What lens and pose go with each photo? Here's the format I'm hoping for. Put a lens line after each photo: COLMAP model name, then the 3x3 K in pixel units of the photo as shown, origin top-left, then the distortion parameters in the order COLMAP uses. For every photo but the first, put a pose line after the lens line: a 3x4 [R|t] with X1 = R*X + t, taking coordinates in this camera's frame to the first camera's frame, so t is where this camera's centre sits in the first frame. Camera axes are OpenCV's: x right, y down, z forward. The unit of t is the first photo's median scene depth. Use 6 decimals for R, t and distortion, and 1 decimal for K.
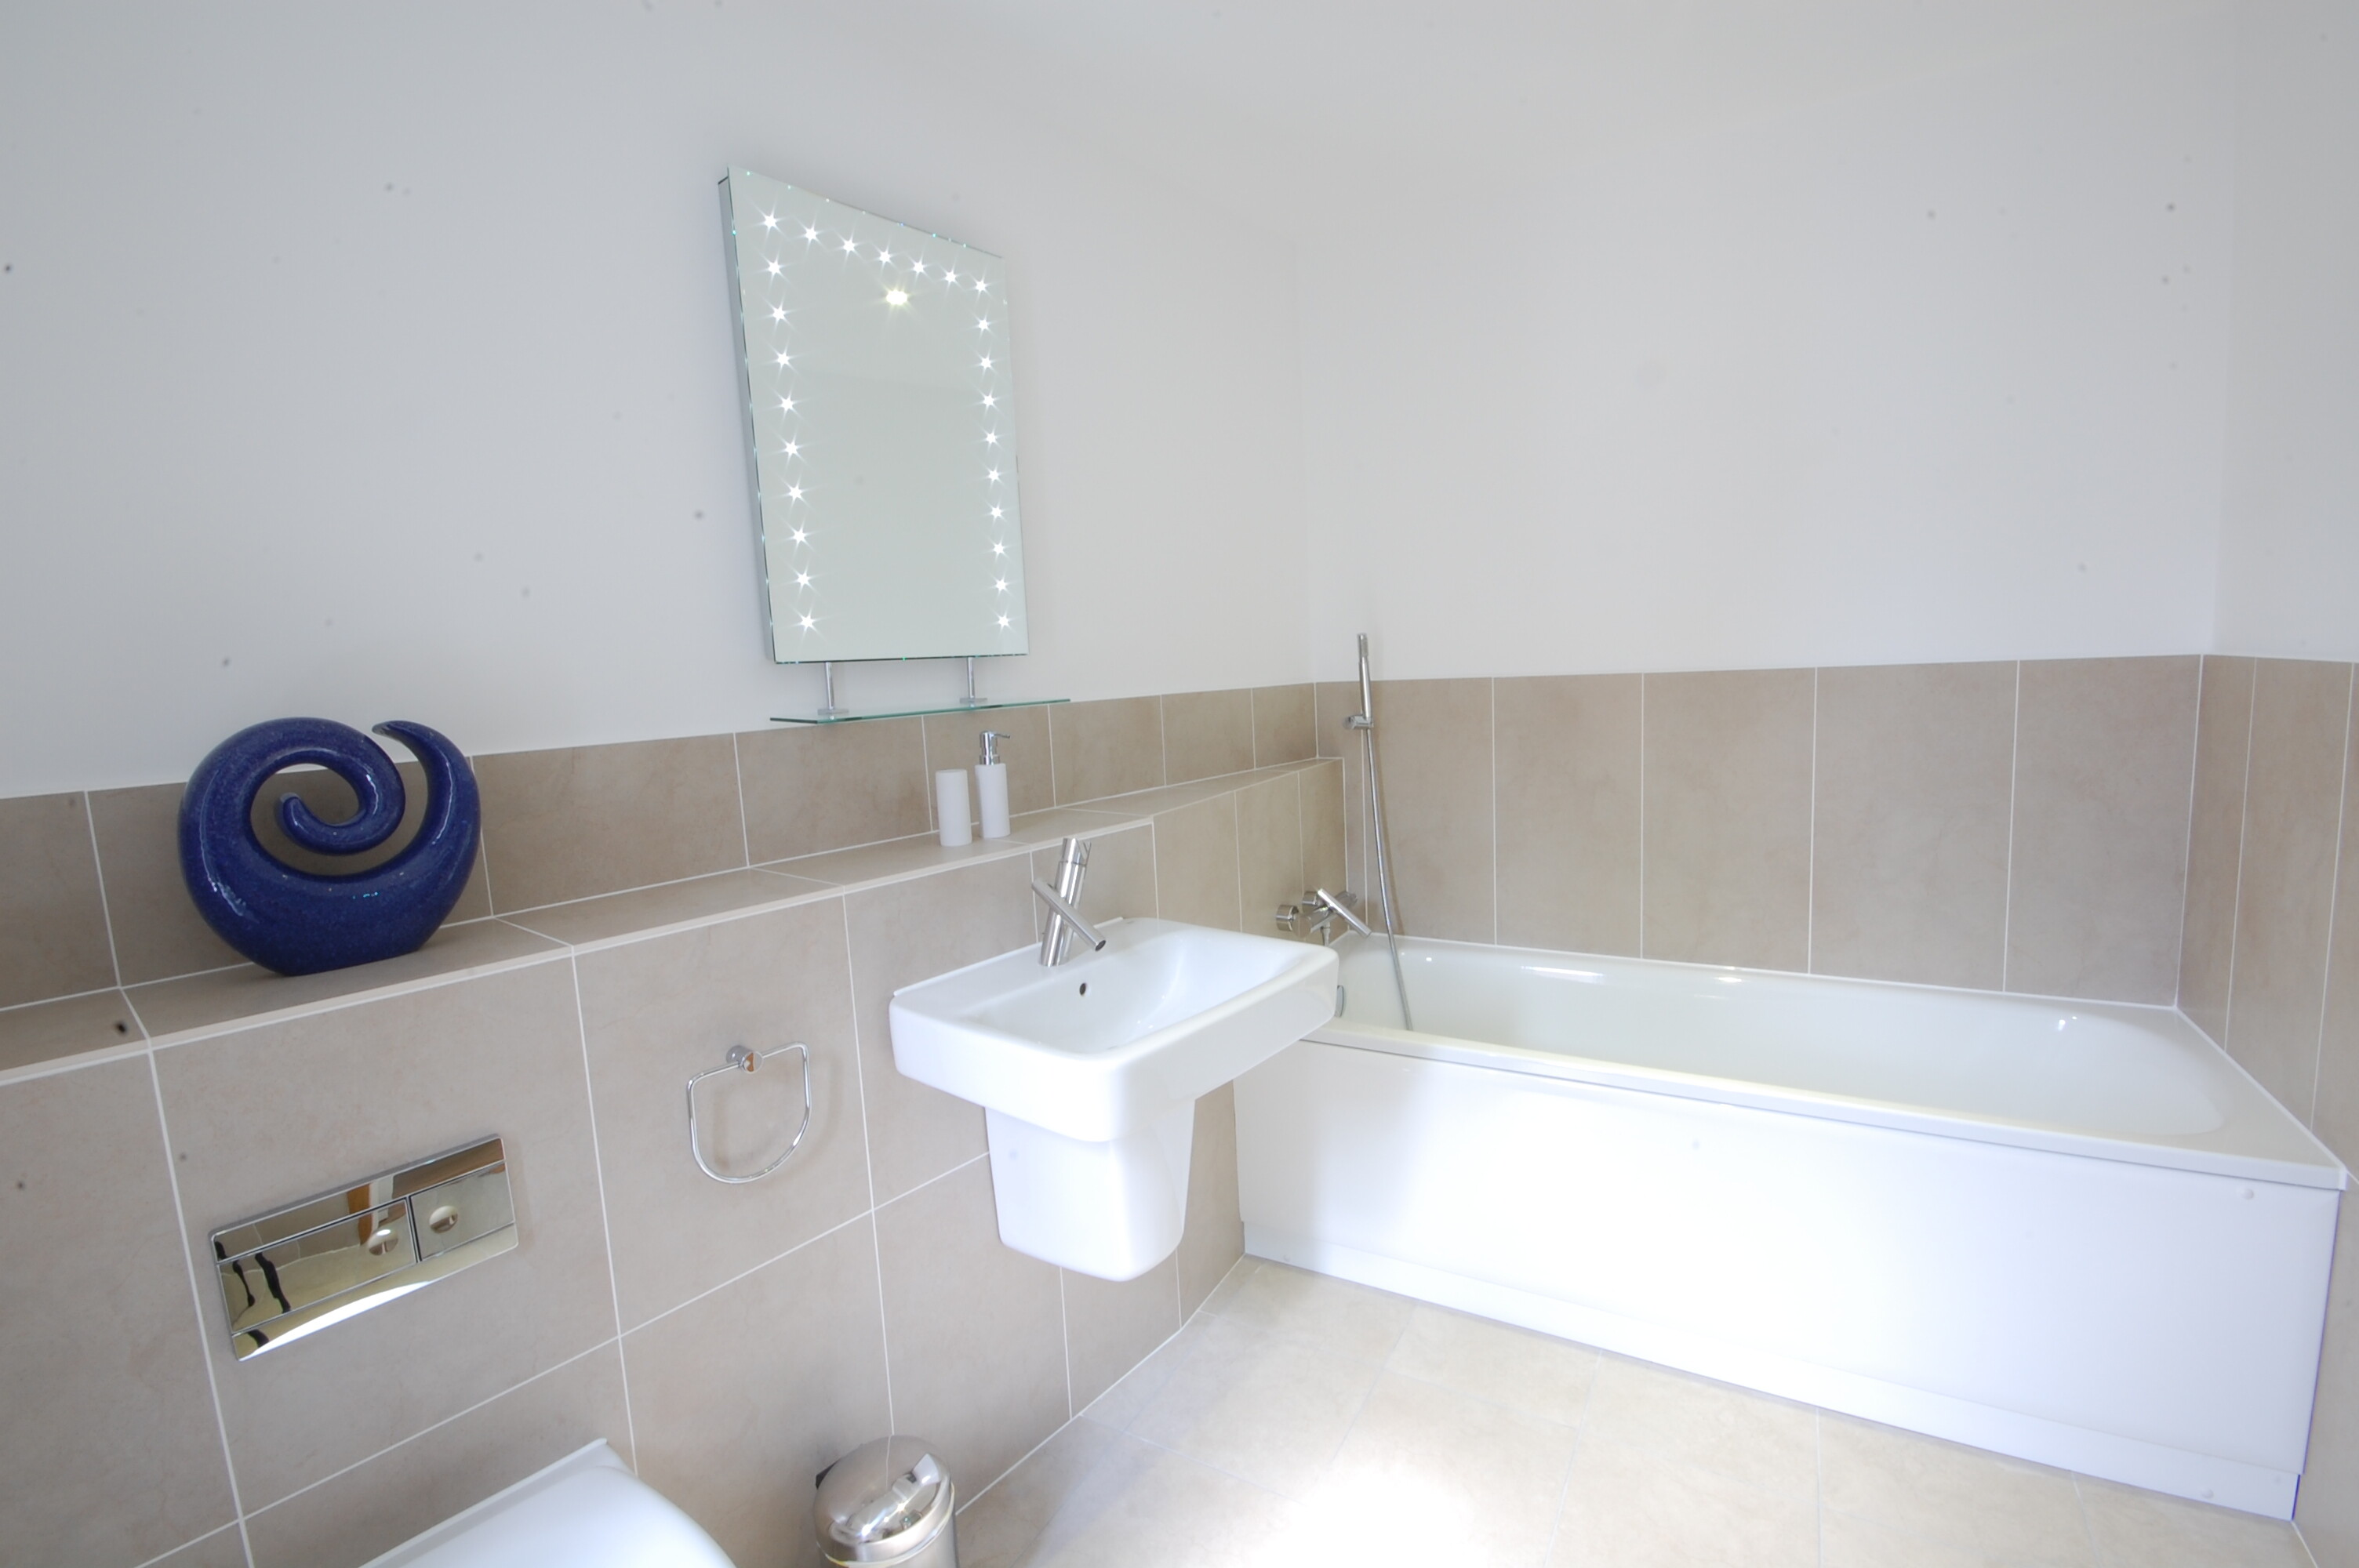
lens RADIAL K [[1052.5, 0, 1179.5], [0, 1052.5, 784.0], [0, 0, 1]] dist [0.001320, 0.000045]
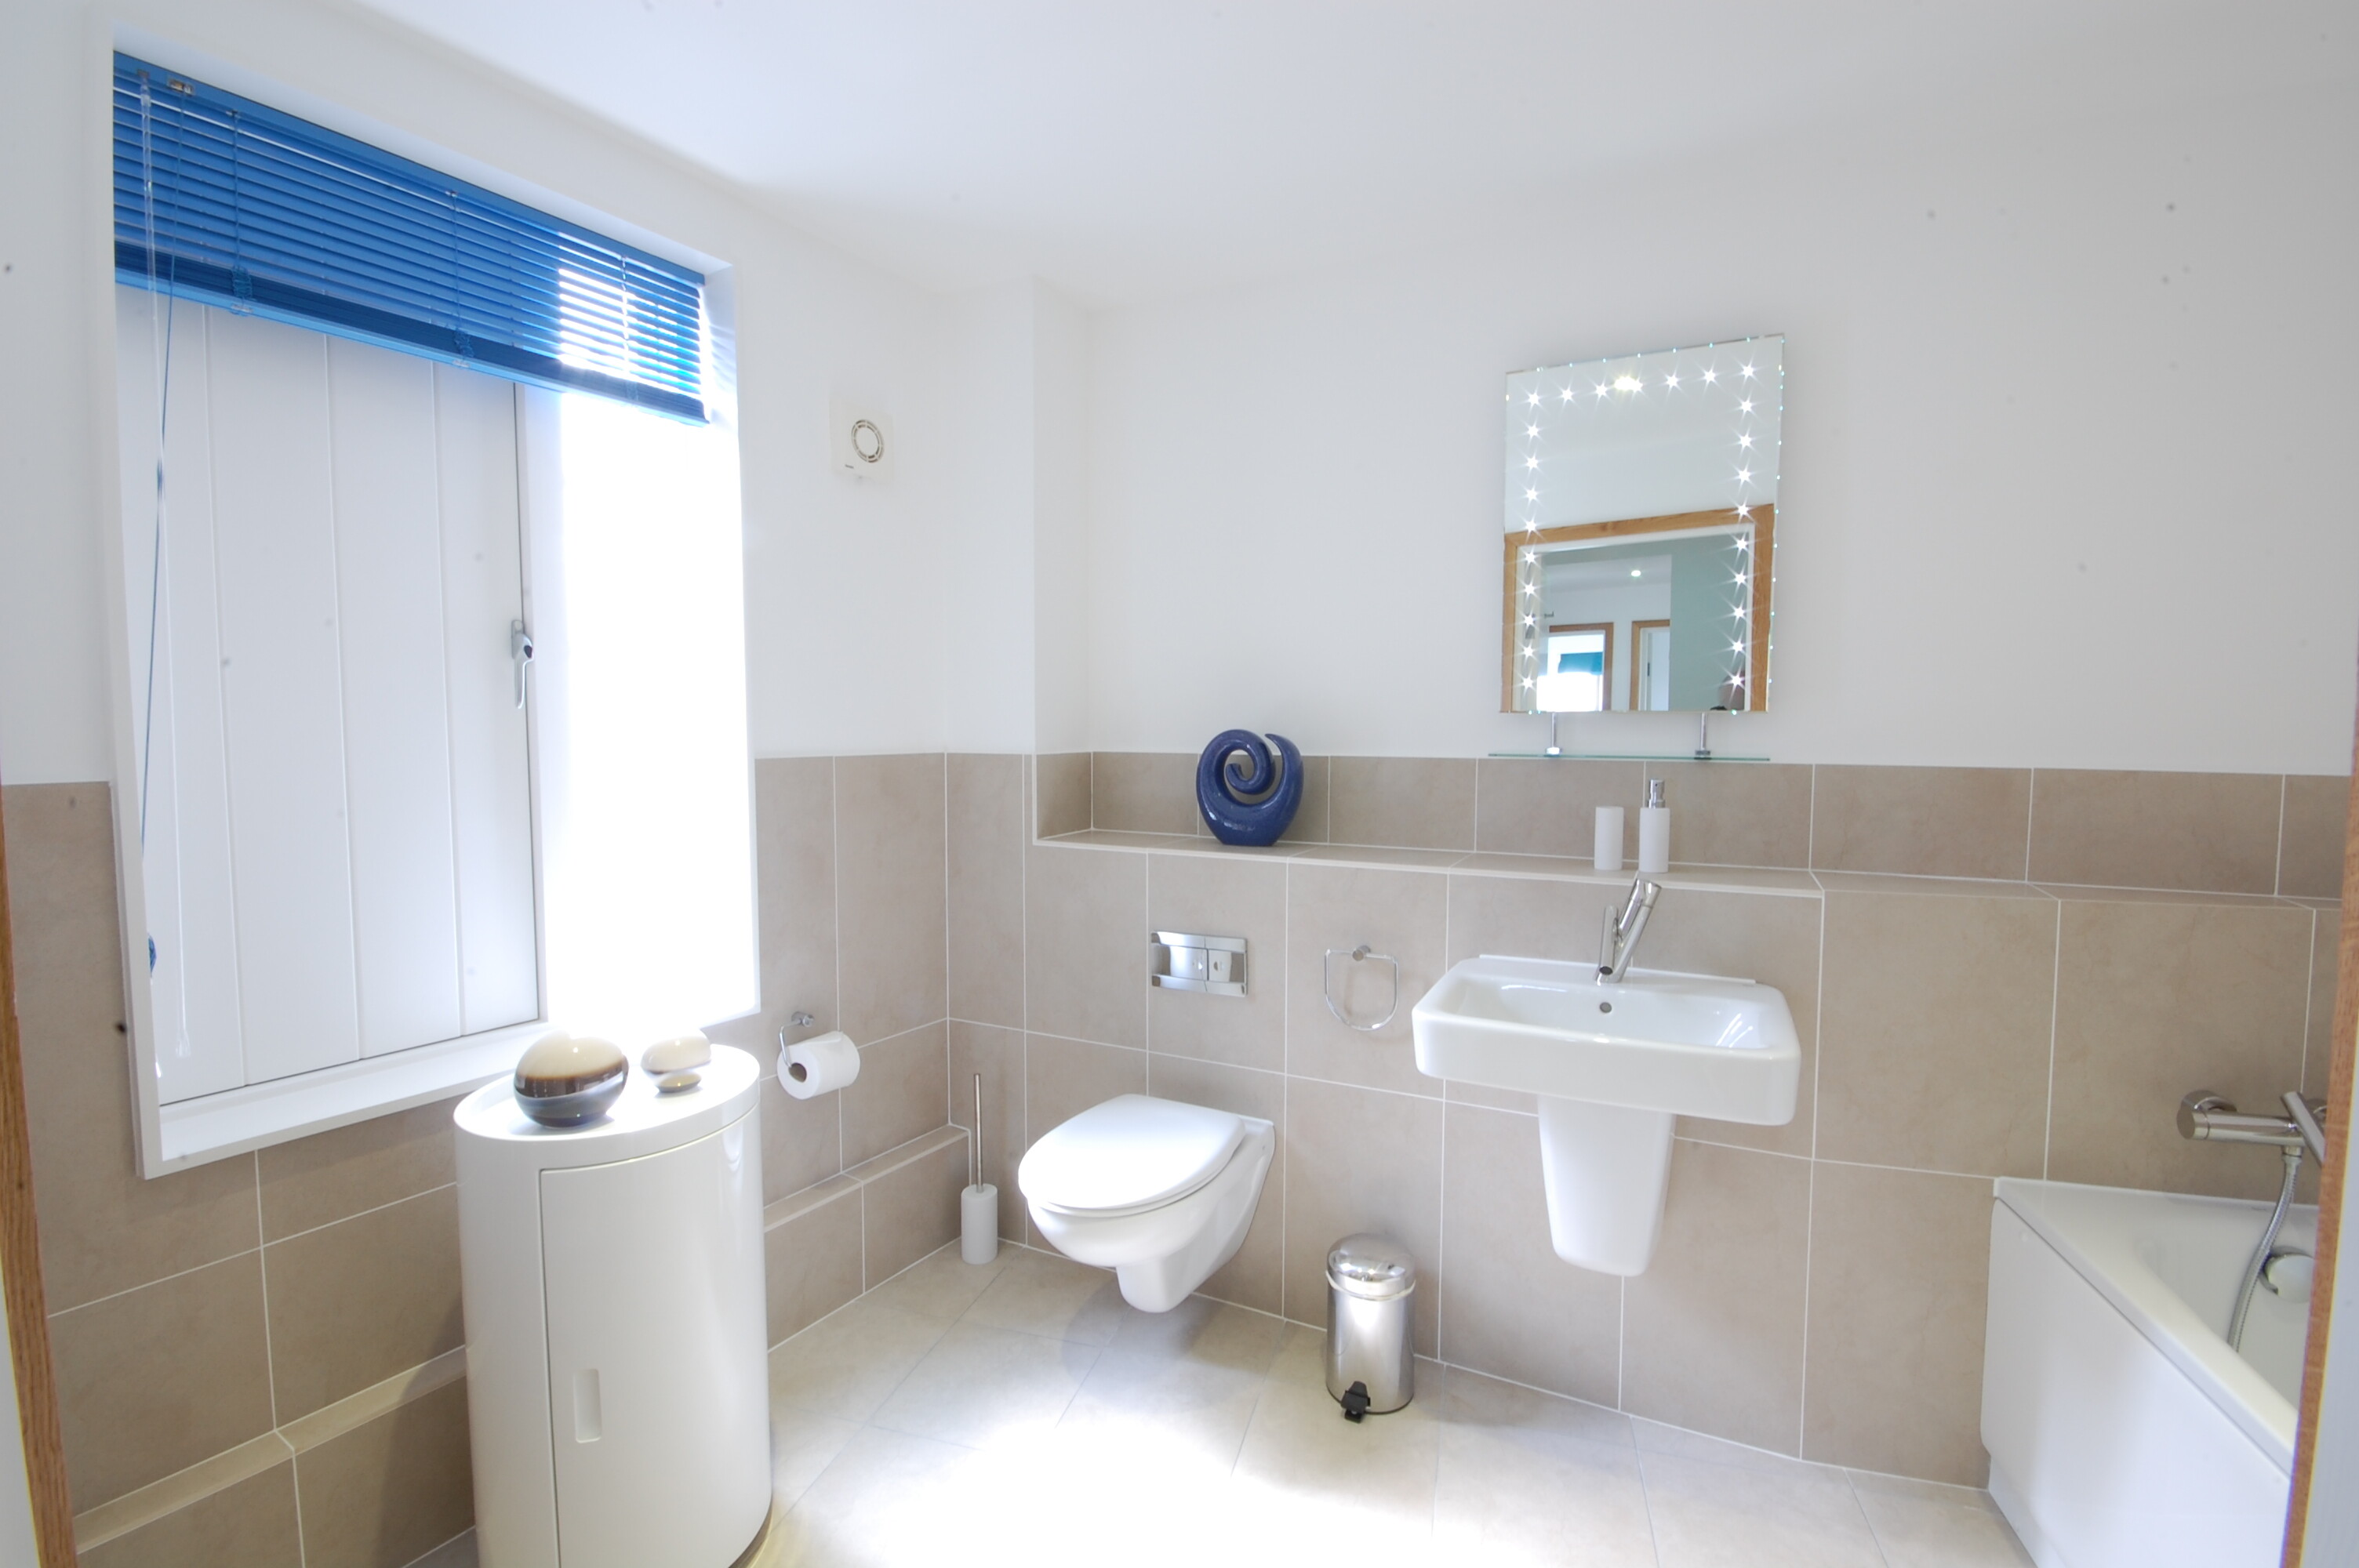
lens RADIAL K [[1052.5, 0, 1179.5], [0, 1052.5, 784.0], [0, 0, 1]] dist [0.001320, 0.000045]
pose [[0.215377, 0.107025, -0.970648, 0.909106], [-0.128251, 0.988467, 0.080531, -0.078580], [0.968072, 0.107142, 0.226619, 0.277721]]
